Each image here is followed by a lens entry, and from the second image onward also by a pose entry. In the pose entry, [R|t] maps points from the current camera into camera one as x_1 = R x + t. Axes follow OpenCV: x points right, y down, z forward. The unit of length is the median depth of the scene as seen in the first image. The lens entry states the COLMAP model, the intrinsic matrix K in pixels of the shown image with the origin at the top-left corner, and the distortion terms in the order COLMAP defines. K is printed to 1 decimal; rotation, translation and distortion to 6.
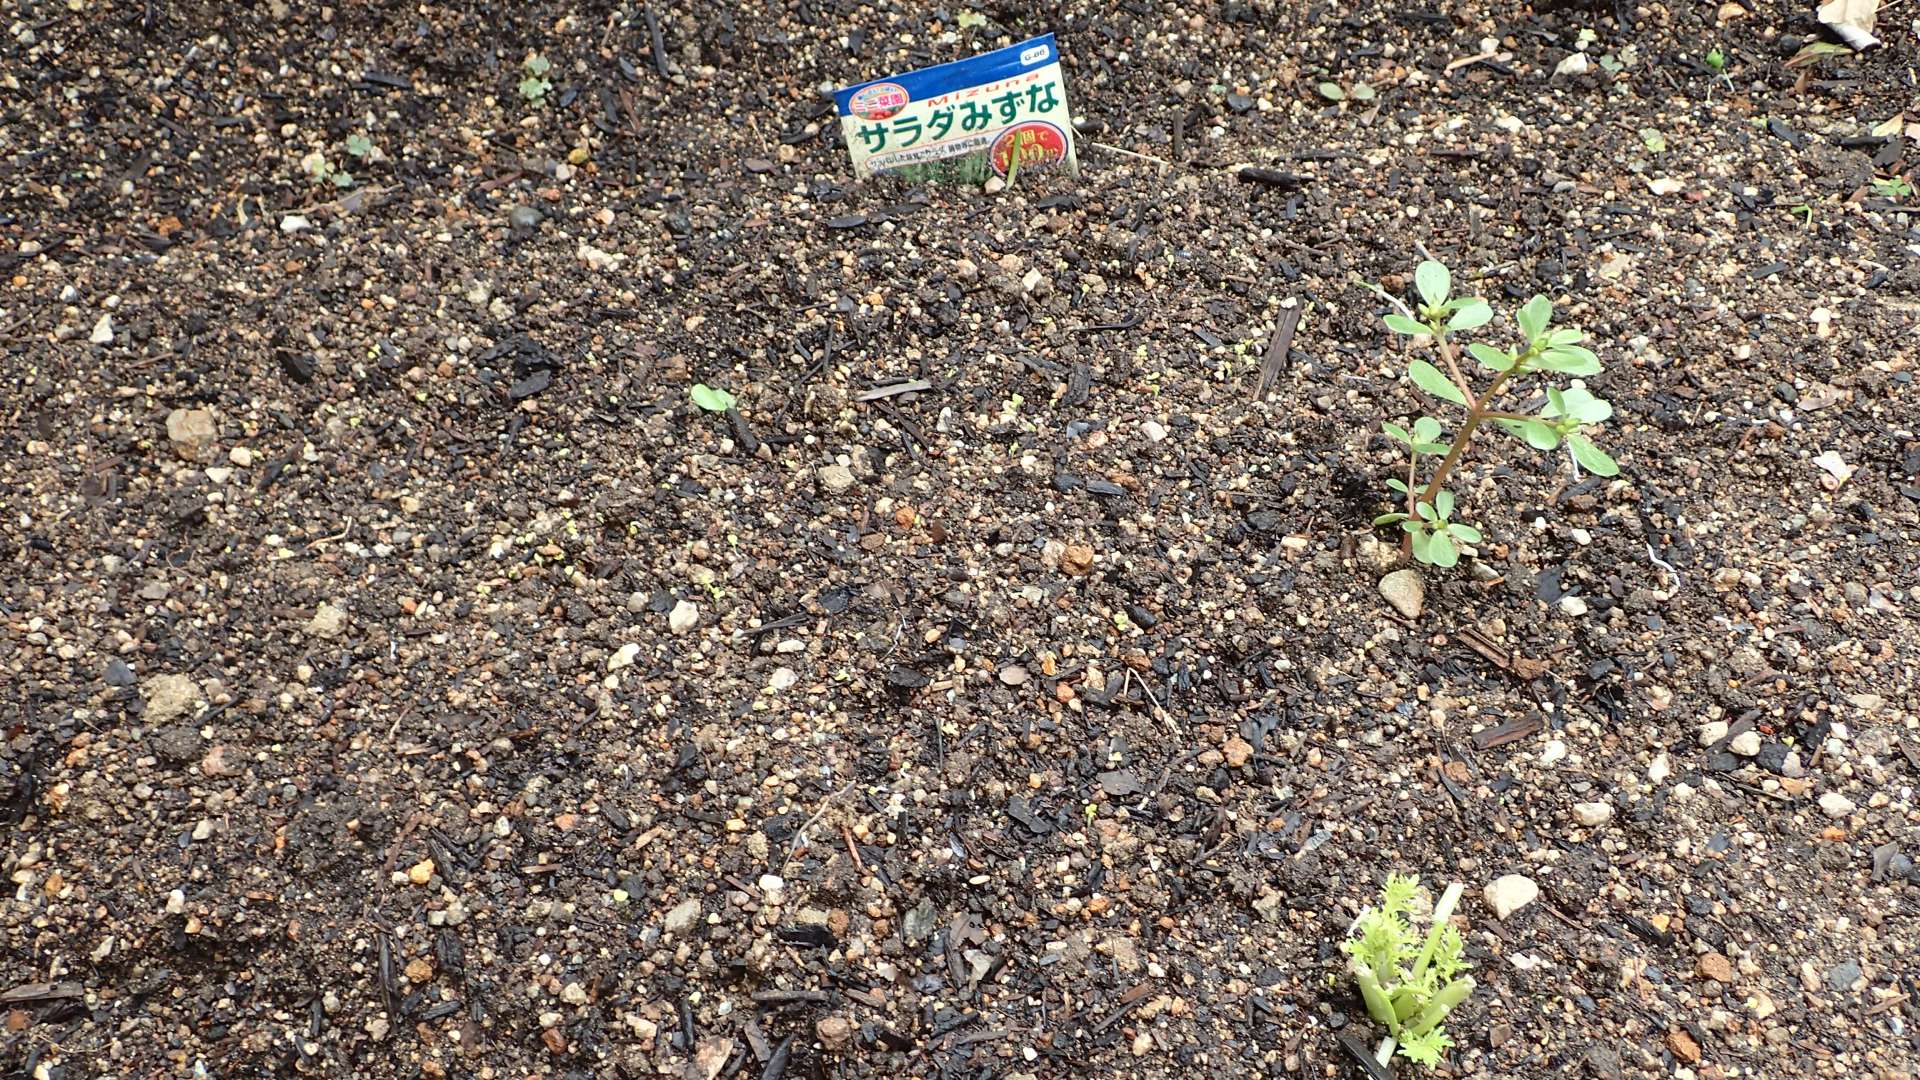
lens RADIAL K [[1727.3, 0, 957.8], [0, 1727.3, 539.9], [0, 0, 1]] dist [-0.000179, -0.000186]
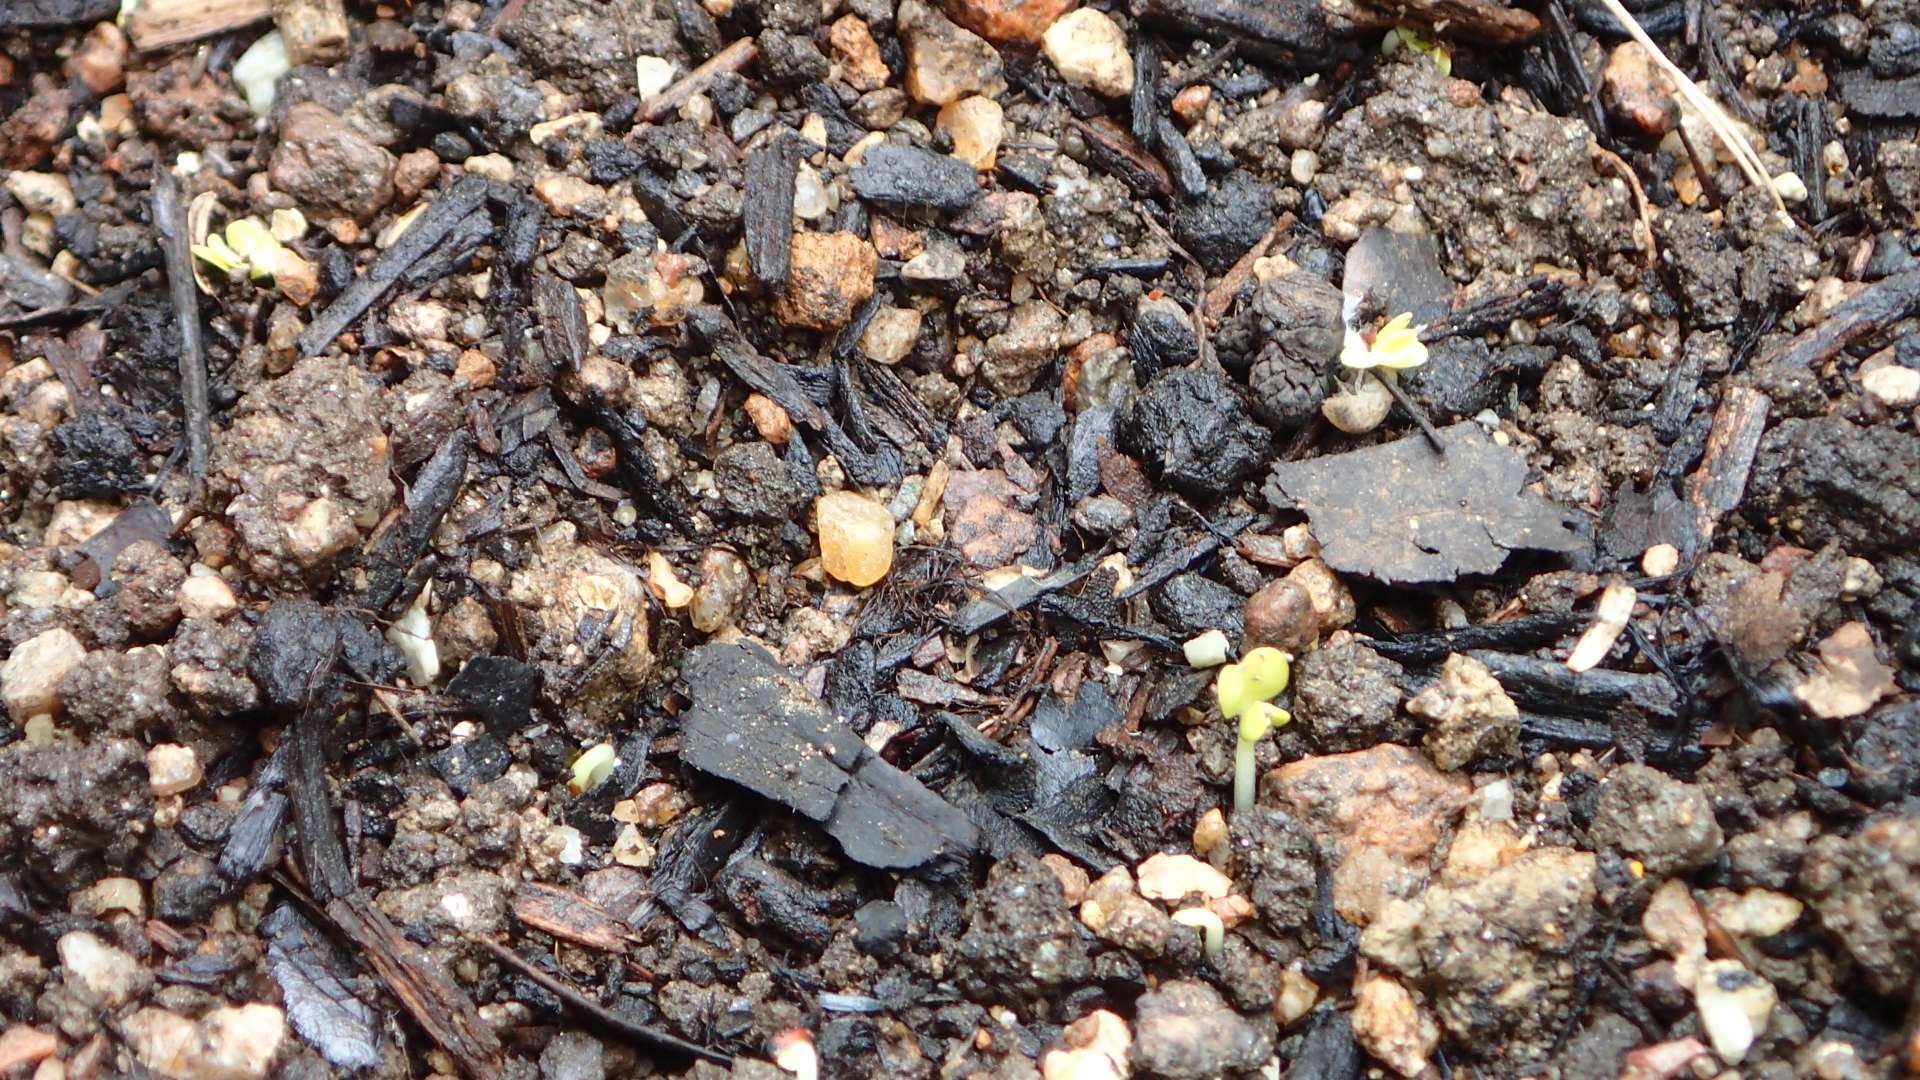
lens RADIAL K [[5638.6, 0, 960.8], [0, 5638.6, 539.8], [0, 0, 1]] dist [0.107201, 0.000000]
pose [[0.995829, -0.074224, 0.053063, 0.028634], [0.074068, 0.997241, 0.004910, 0.138671], [-0.053281, -0.000959, 0.998579, 0.526486]]
